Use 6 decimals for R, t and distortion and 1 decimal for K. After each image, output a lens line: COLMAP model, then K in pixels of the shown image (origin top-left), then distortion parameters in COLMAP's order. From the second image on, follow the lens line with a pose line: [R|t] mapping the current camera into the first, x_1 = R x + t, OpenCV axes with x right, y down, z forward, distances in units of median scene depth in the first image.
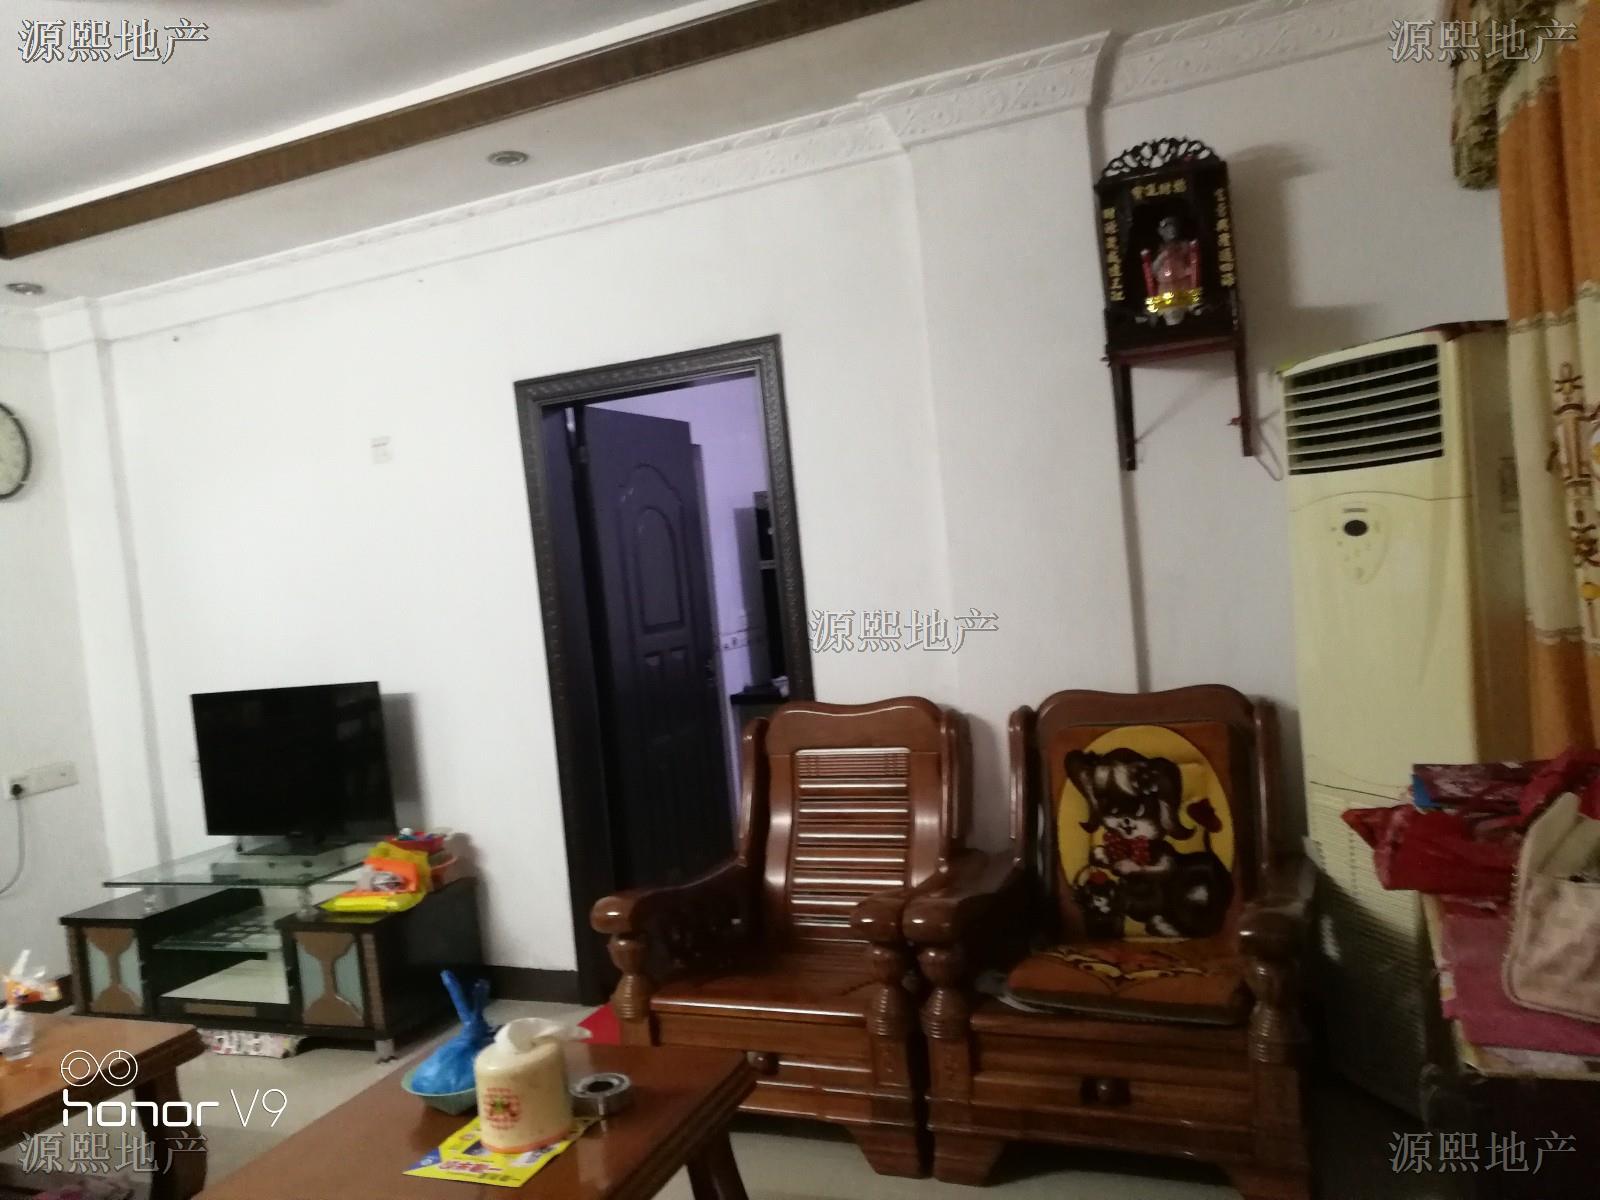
lens RADIAL K [[1266.9, 0, 800.0], [0, 1266.9, 600.0], [0, 0, 1]] dist [0.001714, -0.000470]
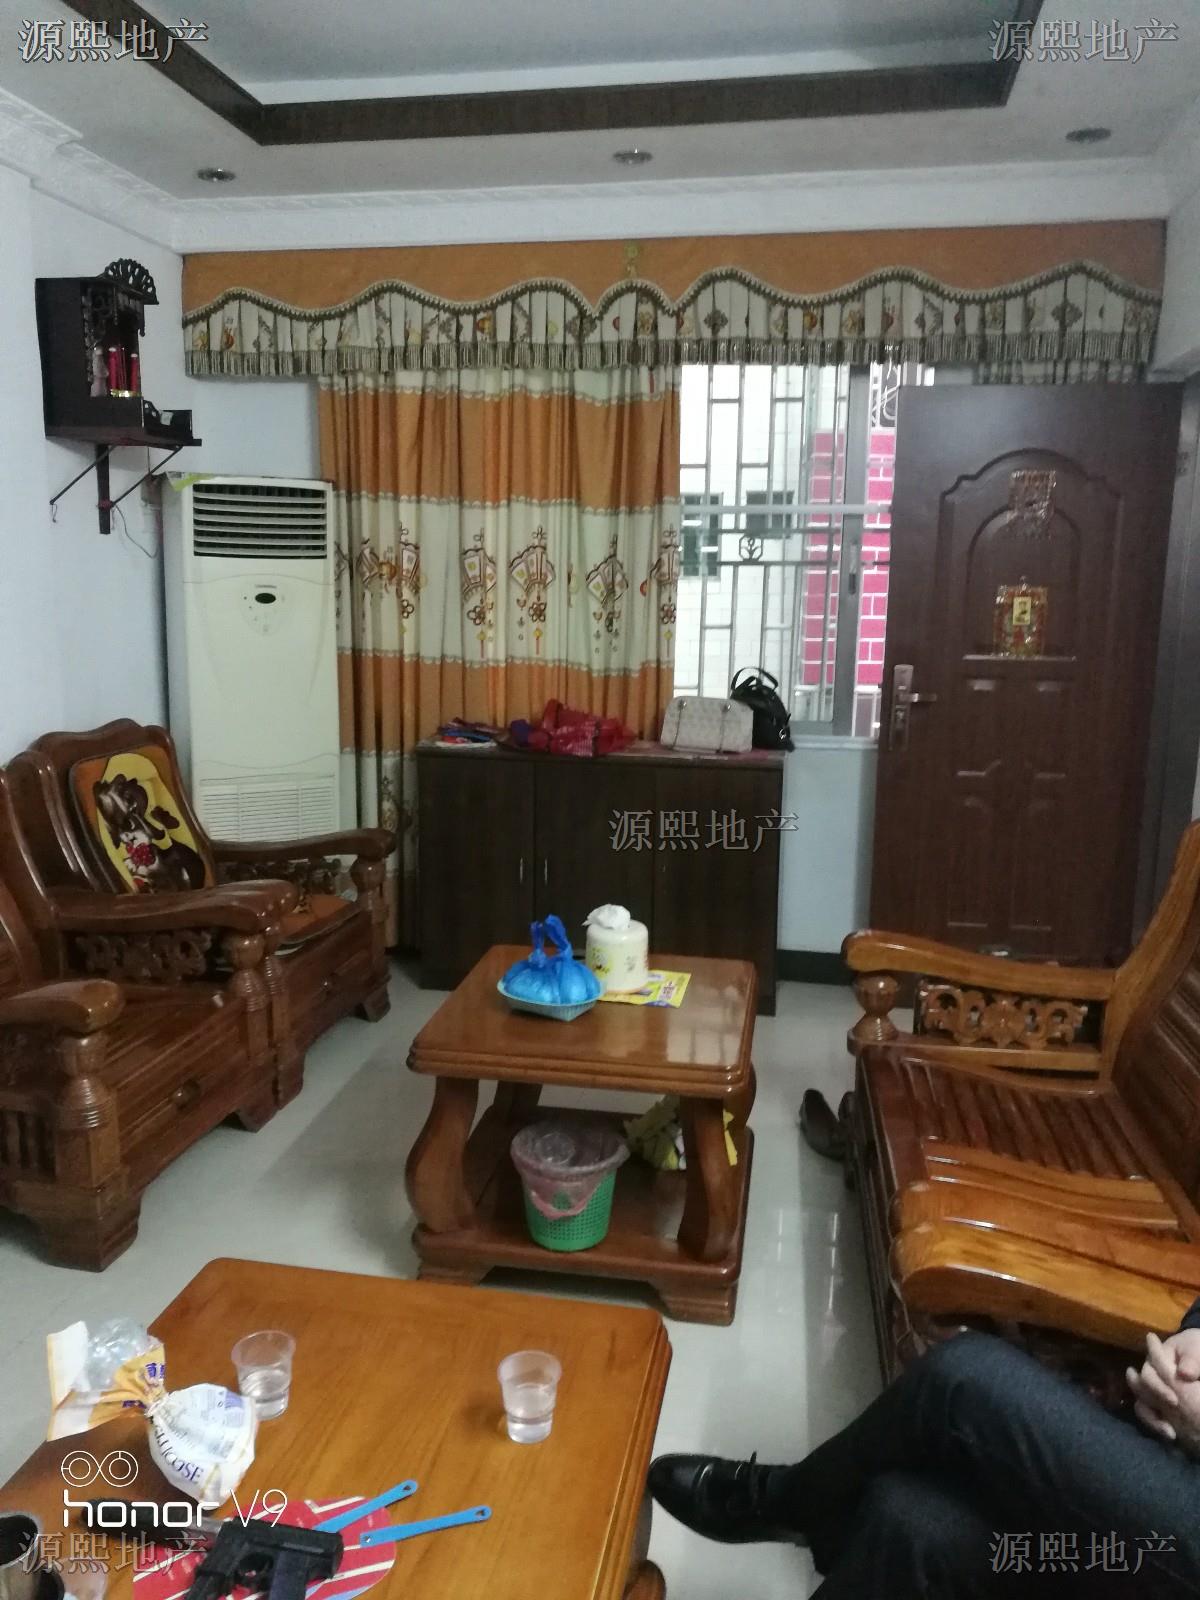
lens RADIAL K [[1266.9, 0, 600.0], [0, 1266.9, 800.0], [0, 0, 1]] dist [0.001714, -0.000470]
pose [[-0.233481, -0.059731, 0.970525, -1.060255], [0.048854, 0.996130, 0.073060, 0.085899], [-0.971133, 0.064473, -0.229660, 0.917994]]
